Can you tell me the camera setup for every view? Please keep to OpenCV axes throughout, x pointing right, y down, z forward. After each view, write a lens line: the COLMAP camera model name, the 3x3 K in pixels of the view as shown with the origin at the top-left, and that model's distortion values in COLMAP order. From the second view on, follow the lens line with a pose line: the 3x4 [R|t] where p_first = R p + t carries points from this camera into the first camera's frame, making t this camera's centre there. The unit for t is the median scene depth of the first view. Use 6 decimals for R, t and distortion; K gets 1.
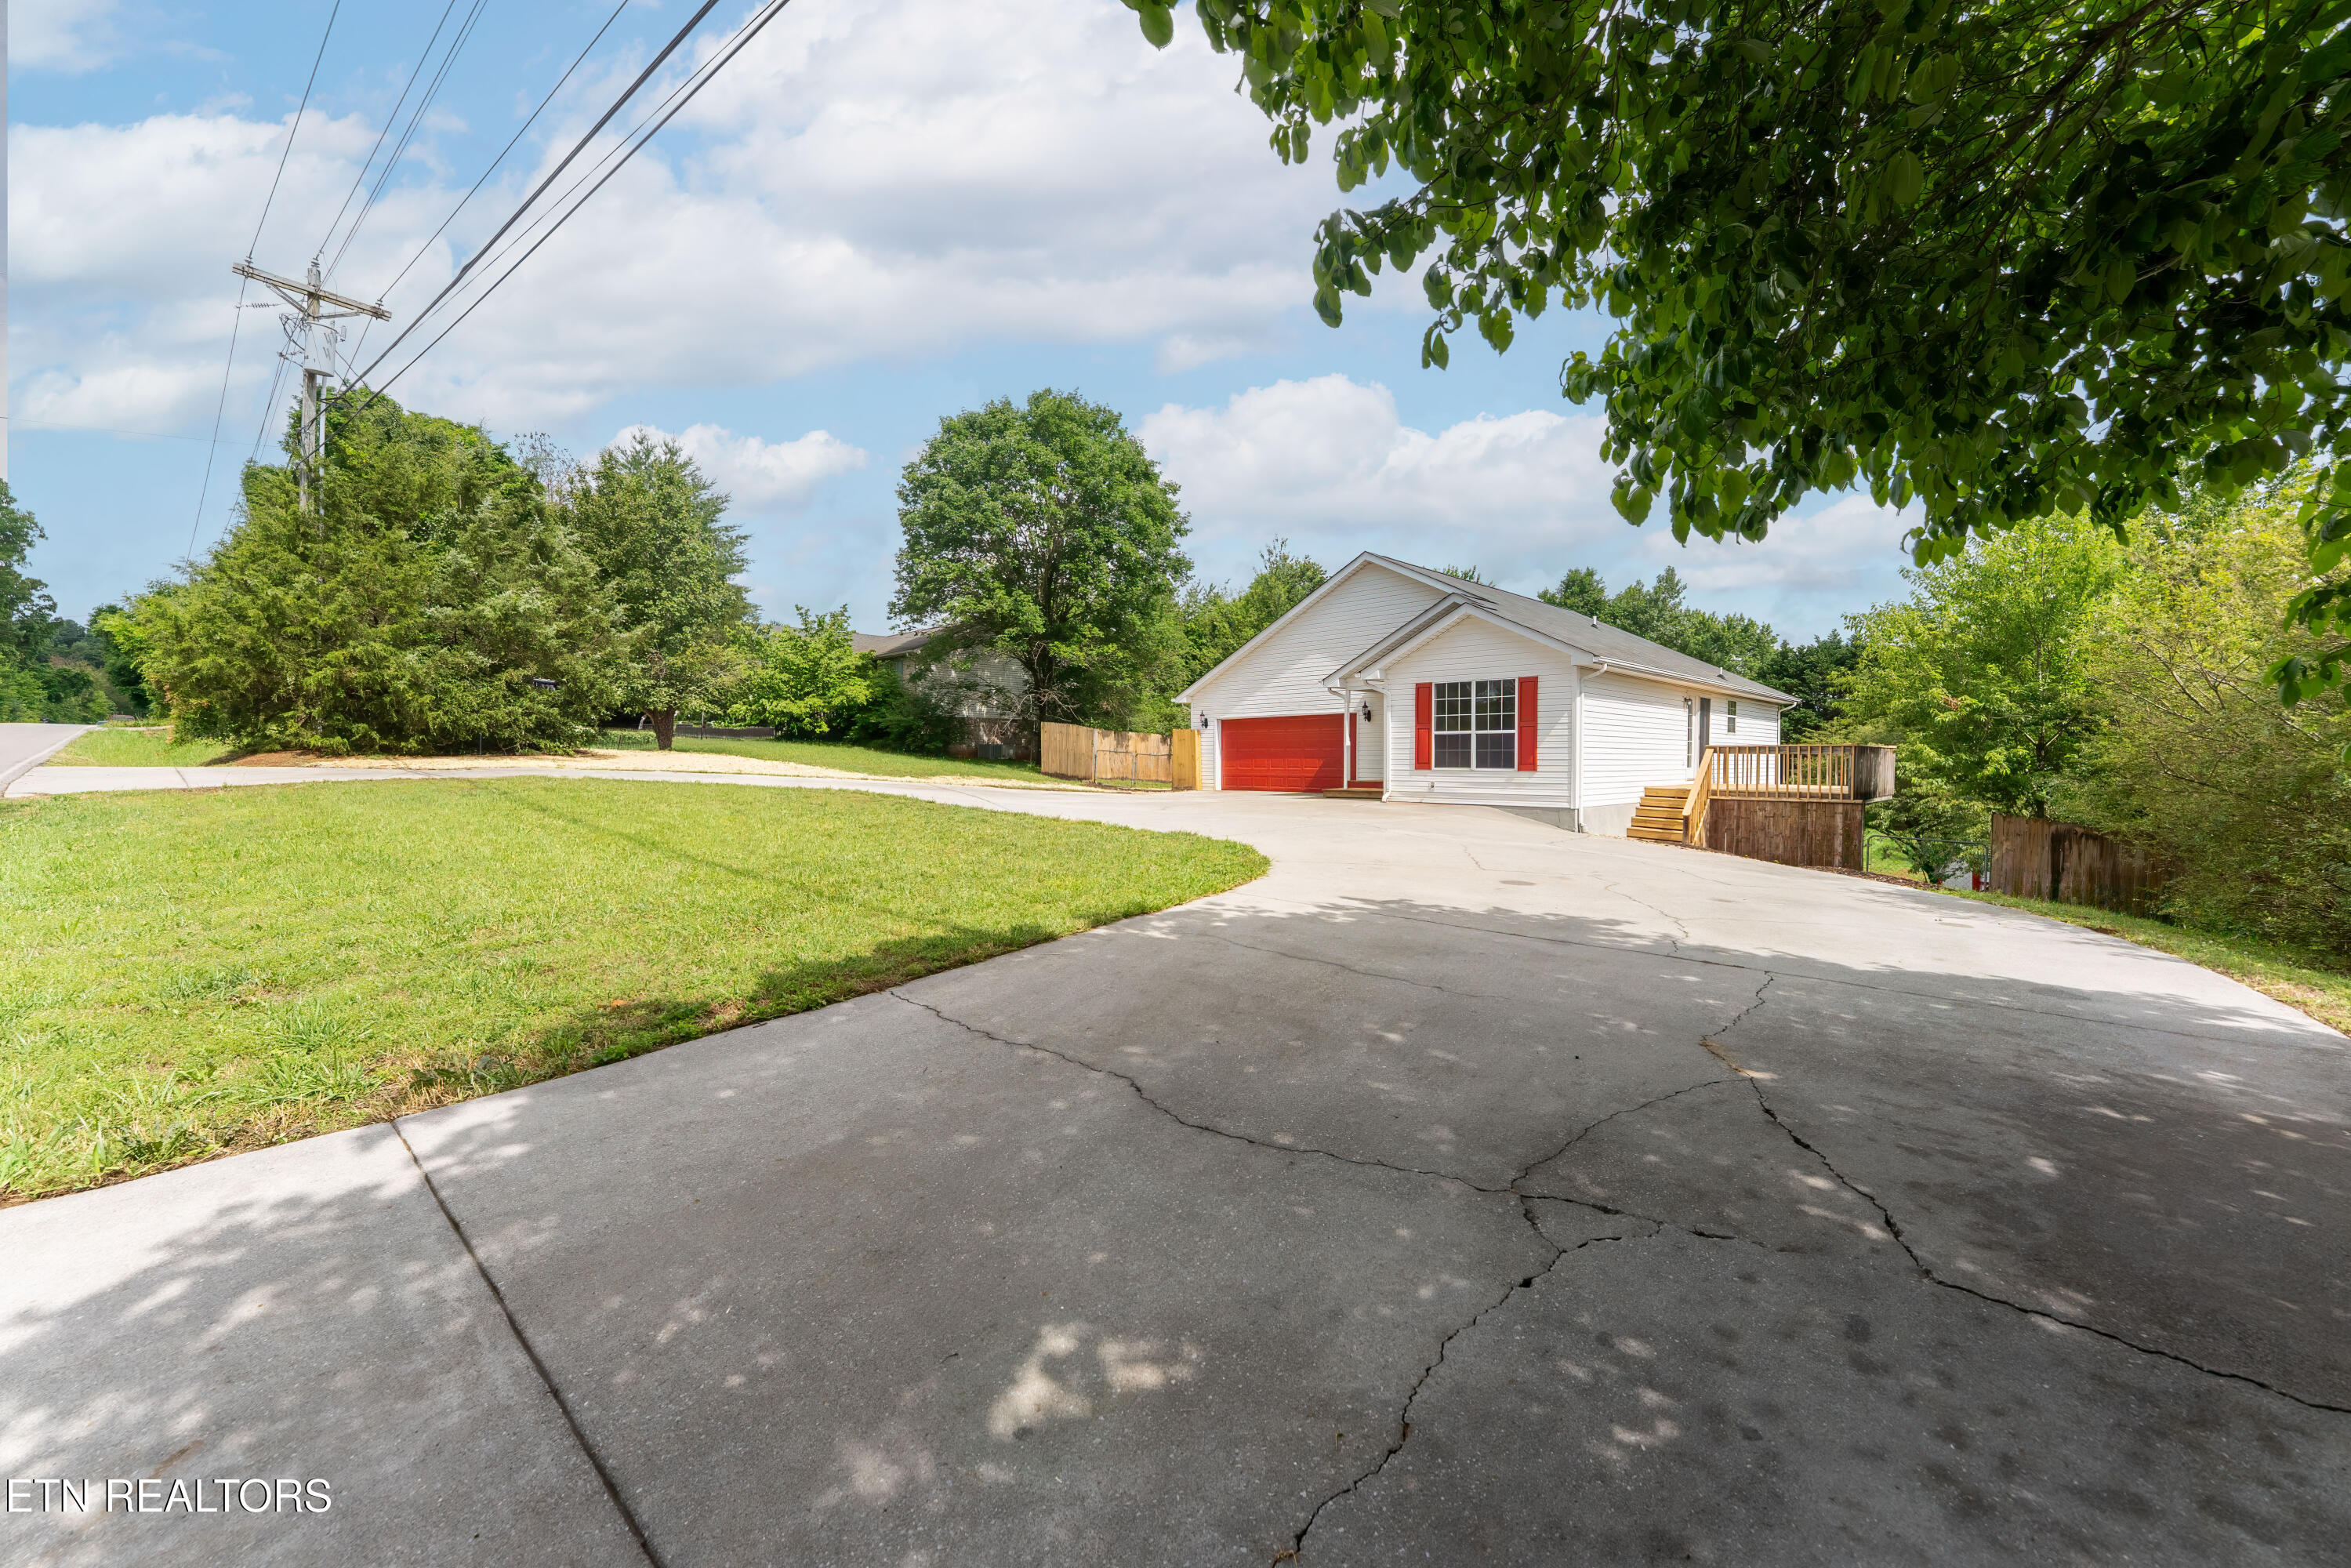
lens RADIAL K [[963.5, 0, 1162.8], [0, 963.5, 801.7], [0, 0, 1]] dist [0.000778, 0.000130]
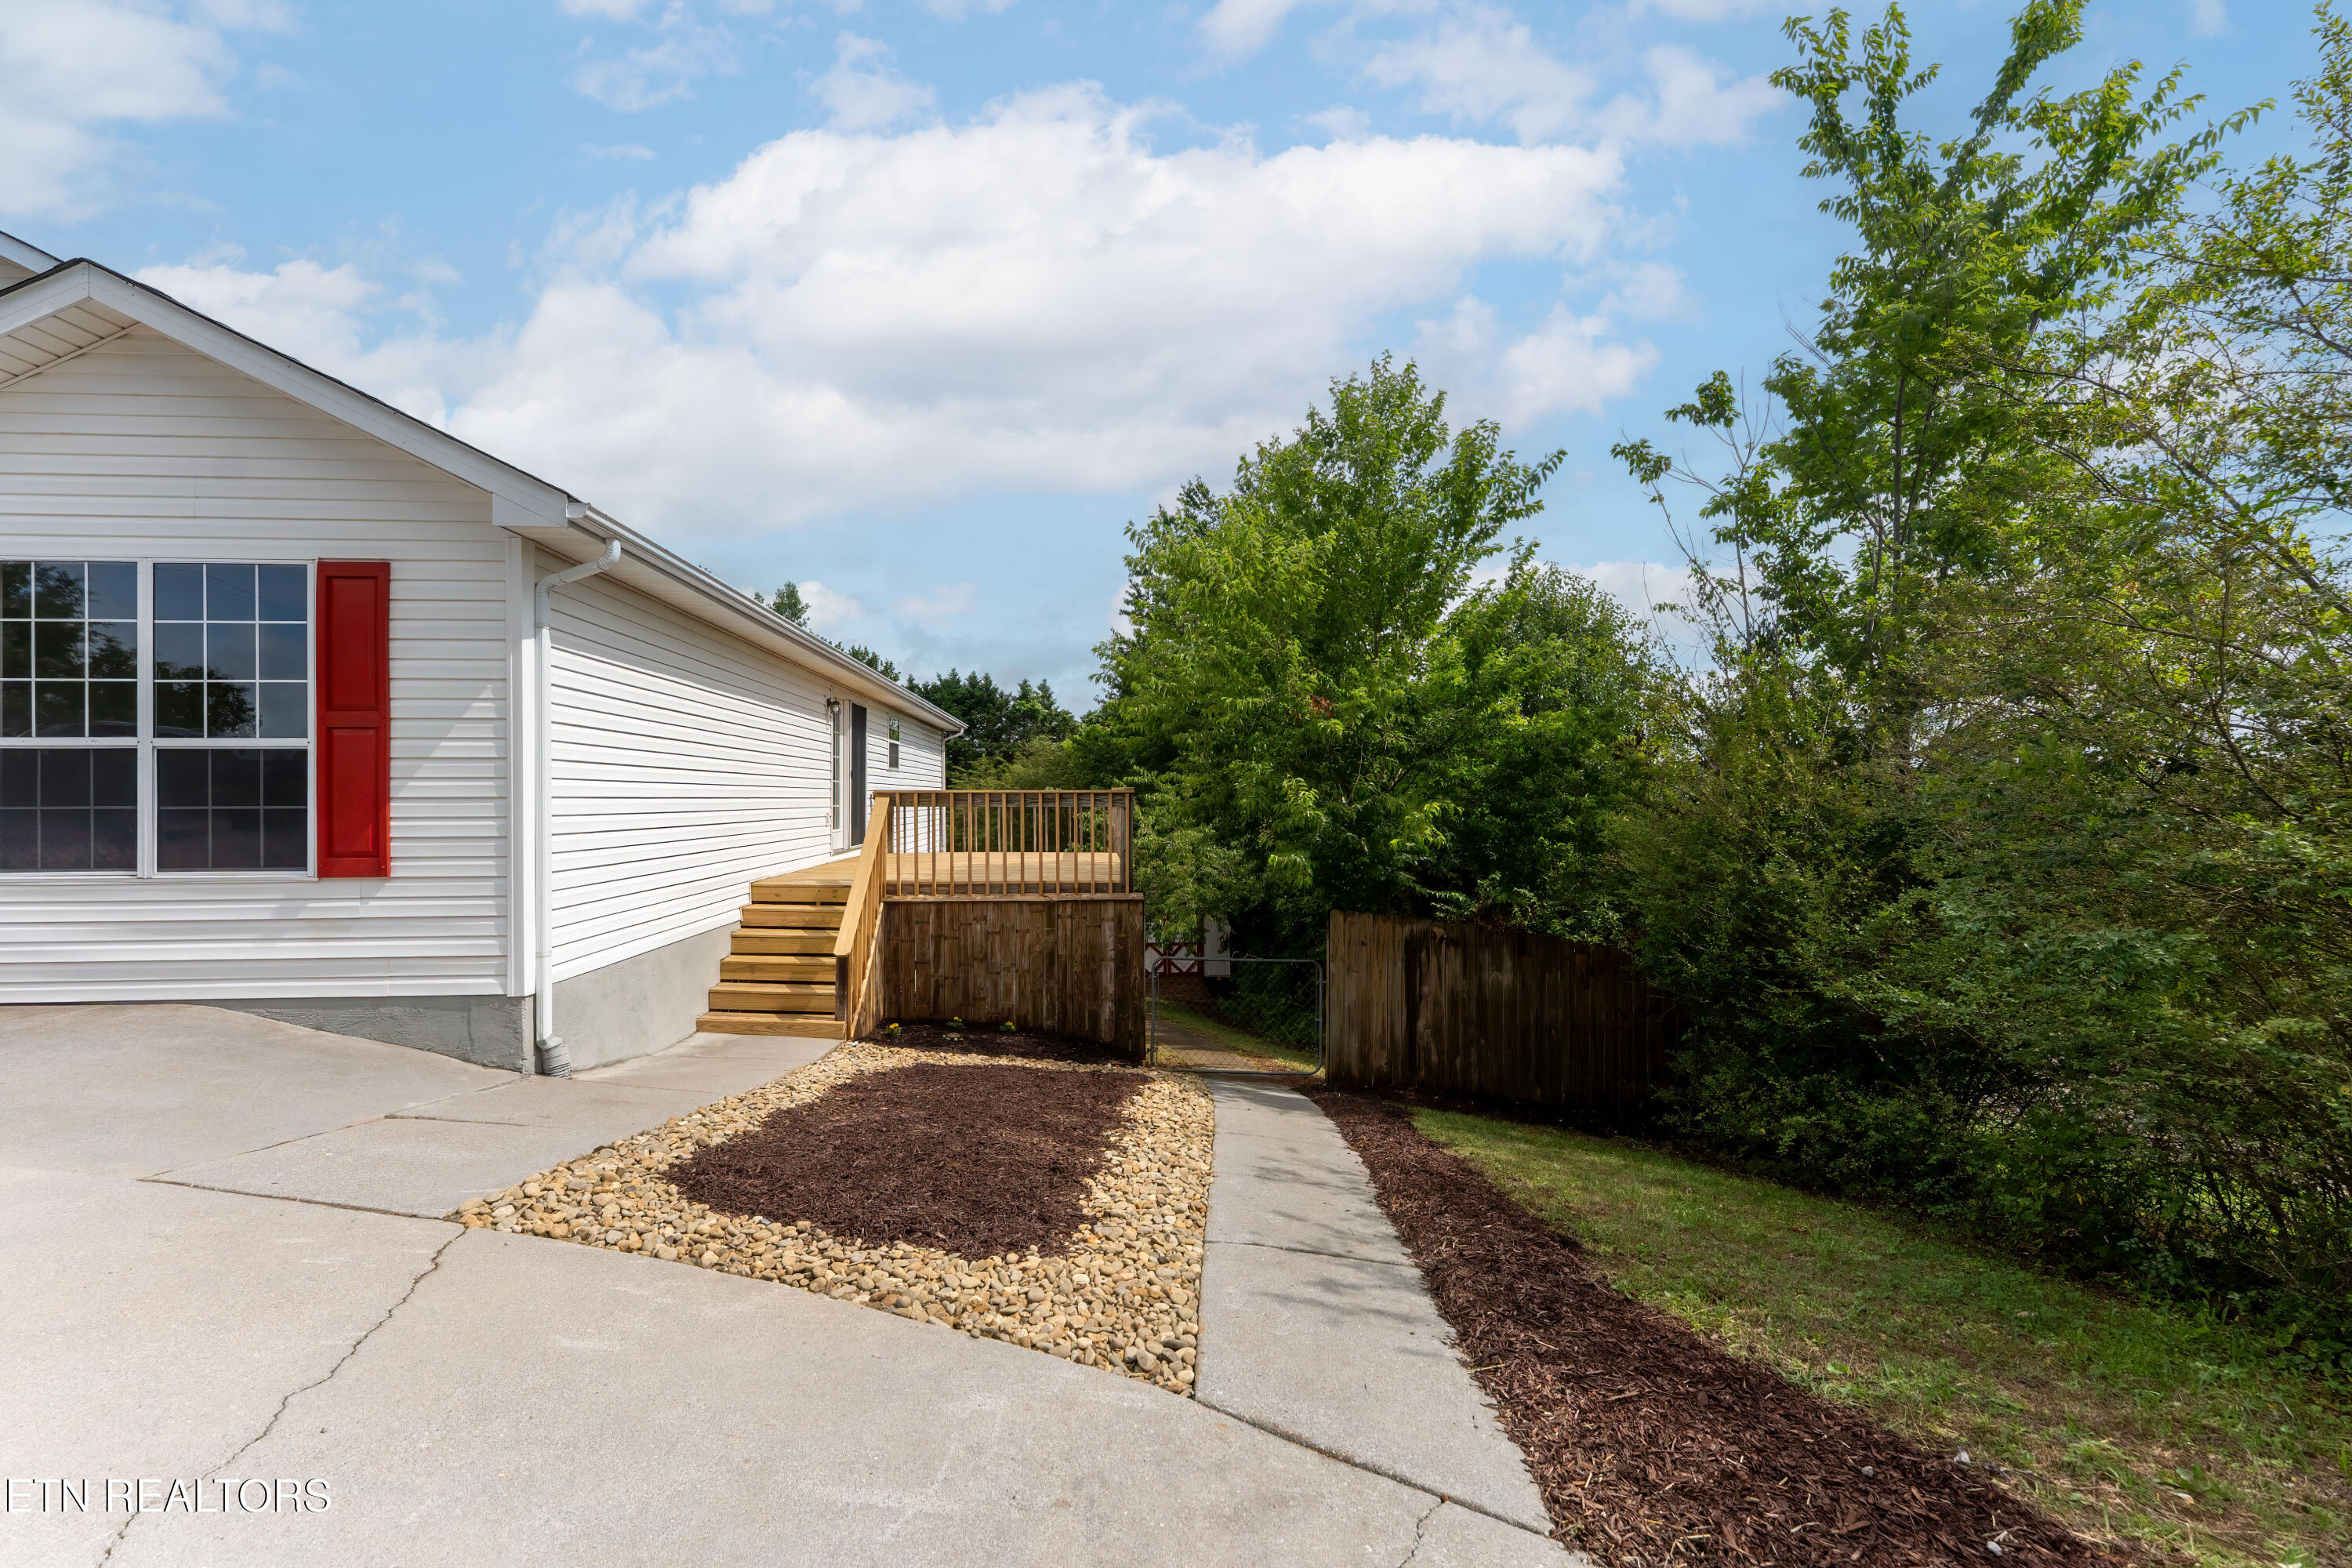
lens RADIAL K [[963.9, 0, 1171.3], [0, 963.9, 783.2], [0, 0, 1]] dist [0.000778, 0.000130]
pose [[0.656074, 0.007526, 0.754659, 0.303649], [0.037882, 0.998361, -0.042889, -0.036585], [-0.753745, 0.056726, 0.654714, 0.584216]]
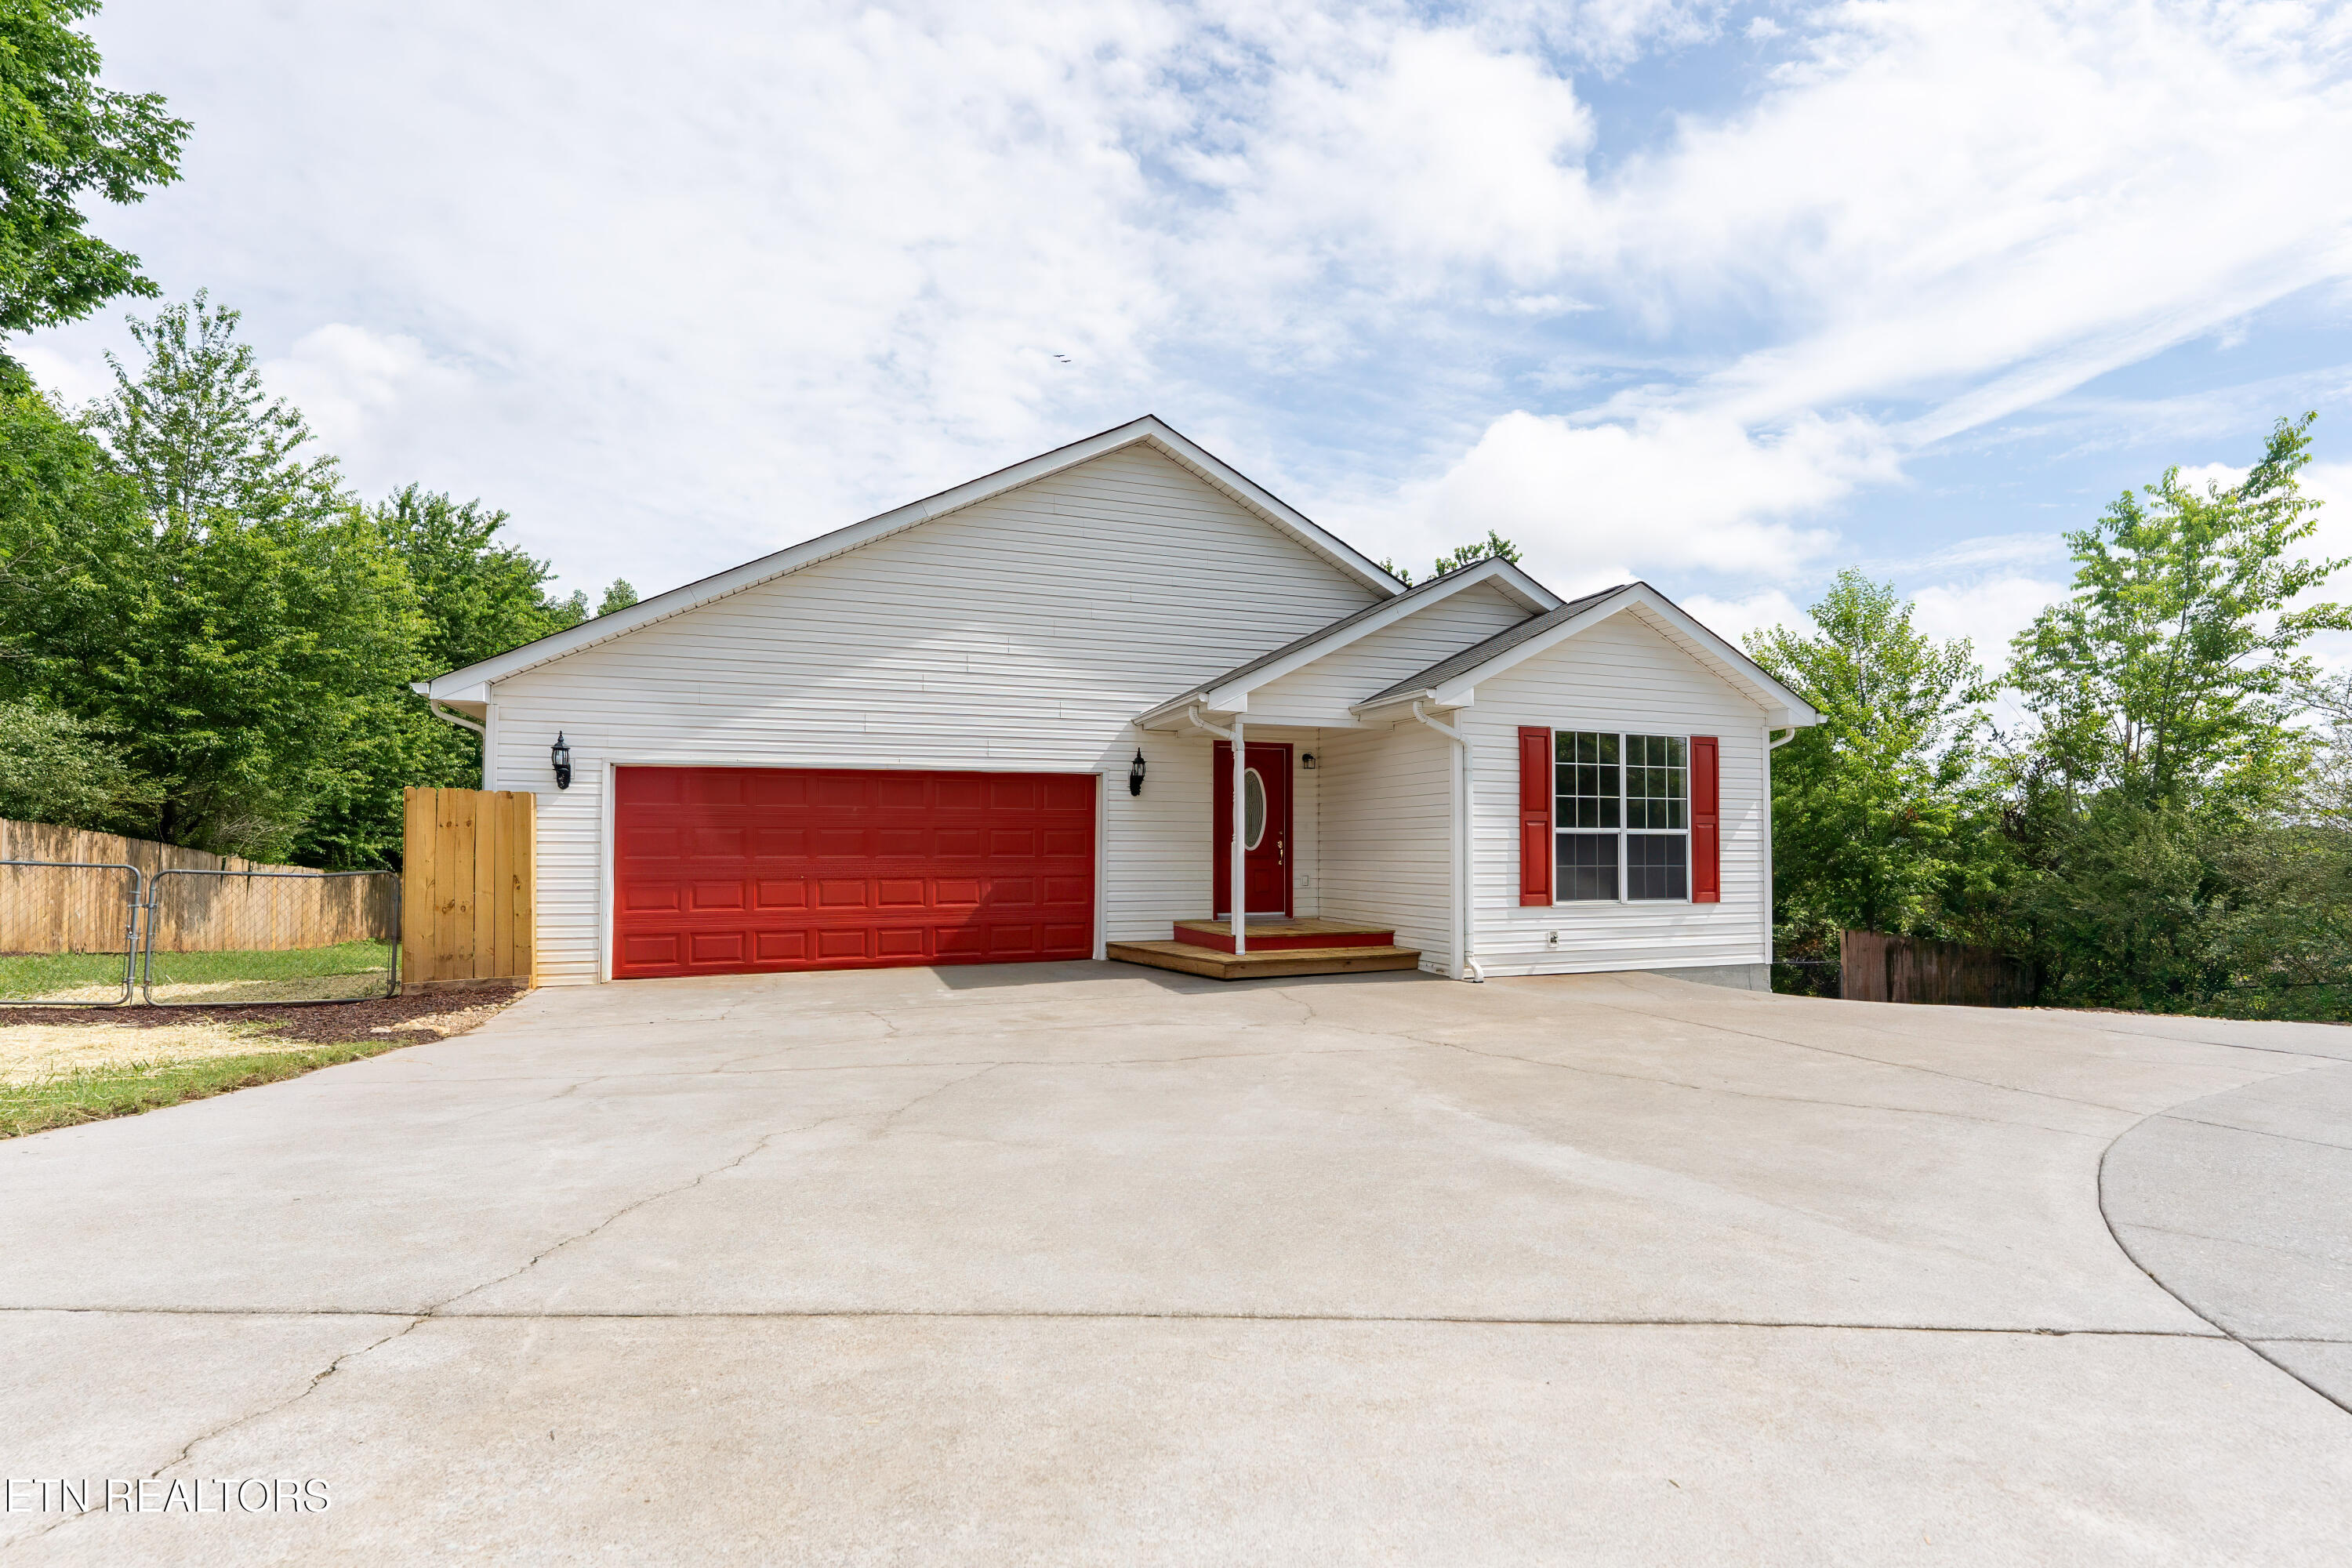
lens RADIAL K [[1129.3, 0, 1270.7], [0, 1129.3, 801.7], [0, 0, 1]] dist [0.004977, -0.000497]
pose [[0.382886, 0.037229, 0.923045, -0.315820], [0.040455, 0.997553, -0.057016, -0.060271], [-0.922909, 0.059173, 0.380443, 0.933438]]
